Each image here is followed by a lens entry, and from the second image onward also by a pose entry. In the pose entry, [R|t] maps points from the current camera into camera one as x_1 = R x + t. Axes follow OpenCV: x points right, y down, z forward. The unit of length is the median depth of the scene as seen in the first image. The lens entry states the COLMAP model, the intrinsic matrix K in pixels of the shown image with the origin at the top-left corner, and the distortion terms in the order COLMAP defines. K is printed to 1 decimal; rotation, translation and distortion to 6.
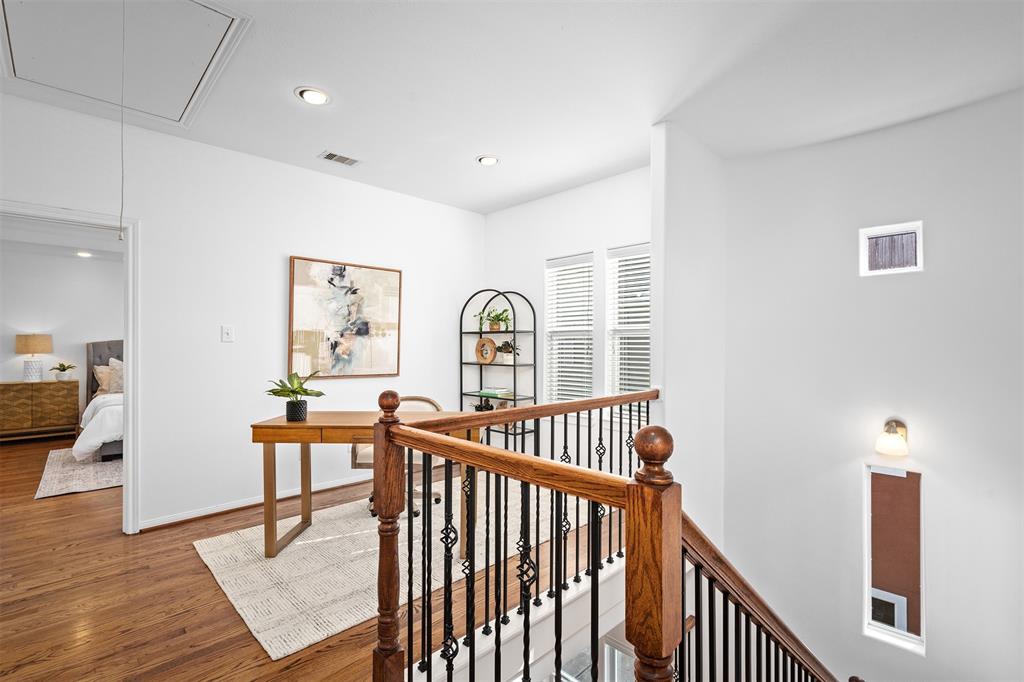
lens RADIAL K [[471.1, 0, 506.6], [0, 471.1, 341.8], [0, 0, 1]] dist [-0.000316, 0.000726]
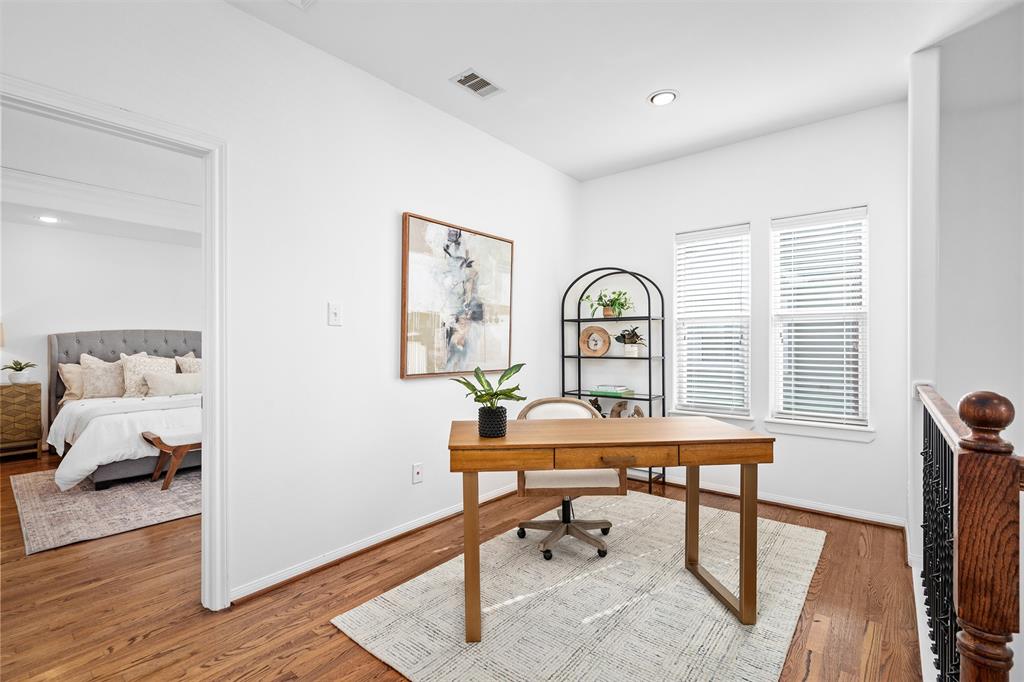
lens RADIAL K [[471.1, 0, 515.4], [0, 471.1, 343.0], [0, 0, 1]] dist [-0.000316, 0.000726]
pose [[0.993271, -0.002364, 0.115792, -0.341329], [0.001372, 0.999962, 0.008650, 0.017211], [-0.115808, -0.008433, 0.993236, 0.216571]]
